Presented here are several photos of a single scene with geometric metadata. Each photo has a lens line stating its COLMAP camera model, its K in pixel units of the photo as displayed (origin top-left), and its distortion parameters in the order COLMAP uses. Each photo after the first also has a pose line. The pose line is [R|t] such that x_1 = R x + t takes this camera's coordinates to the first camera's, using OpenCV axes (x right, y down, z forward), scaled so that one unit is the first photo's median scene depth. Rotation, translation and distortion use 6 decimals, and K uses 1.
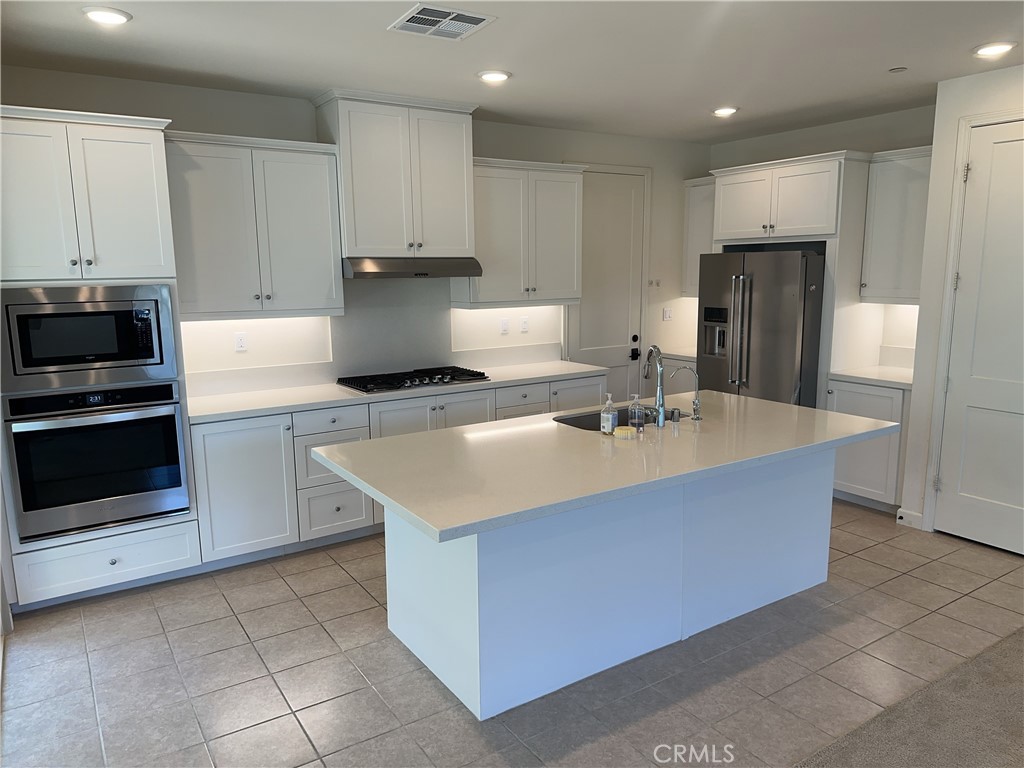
lens RADIAL K [[723.0, 0, 512.0], [0, 723.0, 384.0], [0, 0, 1]] dist [0.051152, 0.000276]
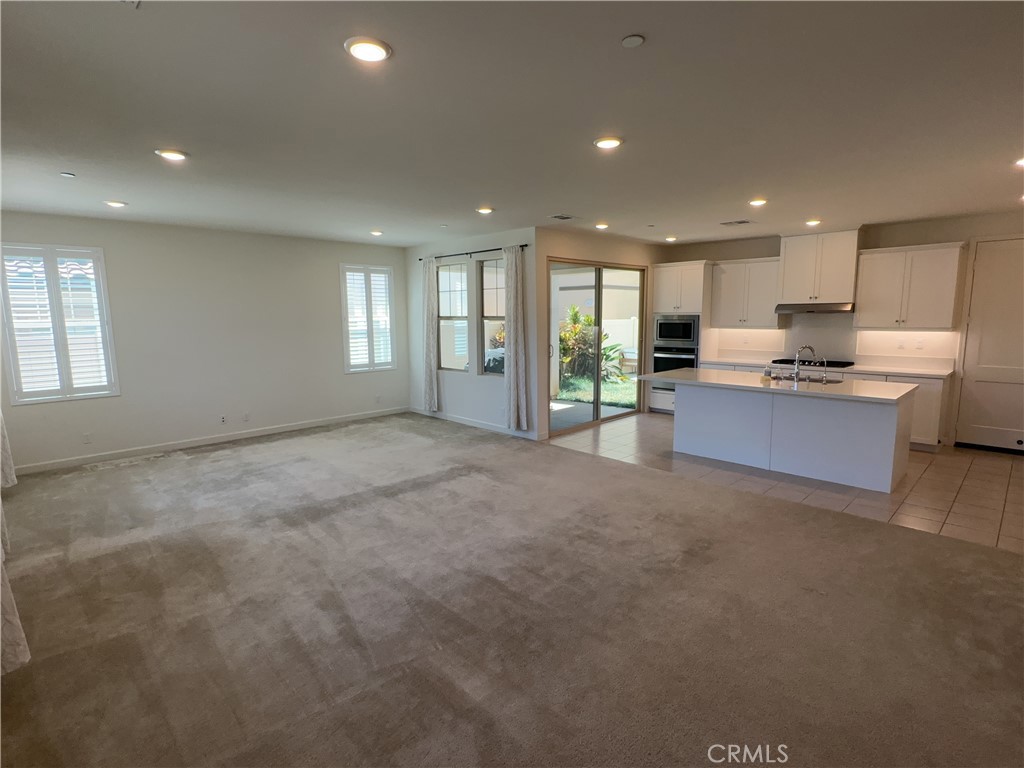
lens RADIAL K [[522.4, 0, 512.0], [0, 522.4, 384.0], [0, 0, 1]] dist [0.000628, 0.000130]
pose [[0.201954, 0.144739, -0.968641, 1.300564], [-0.147103, 0.982283, 0.116107, 0.004793], [0.968285, 0.119041, 0.219668, -0.148091]]
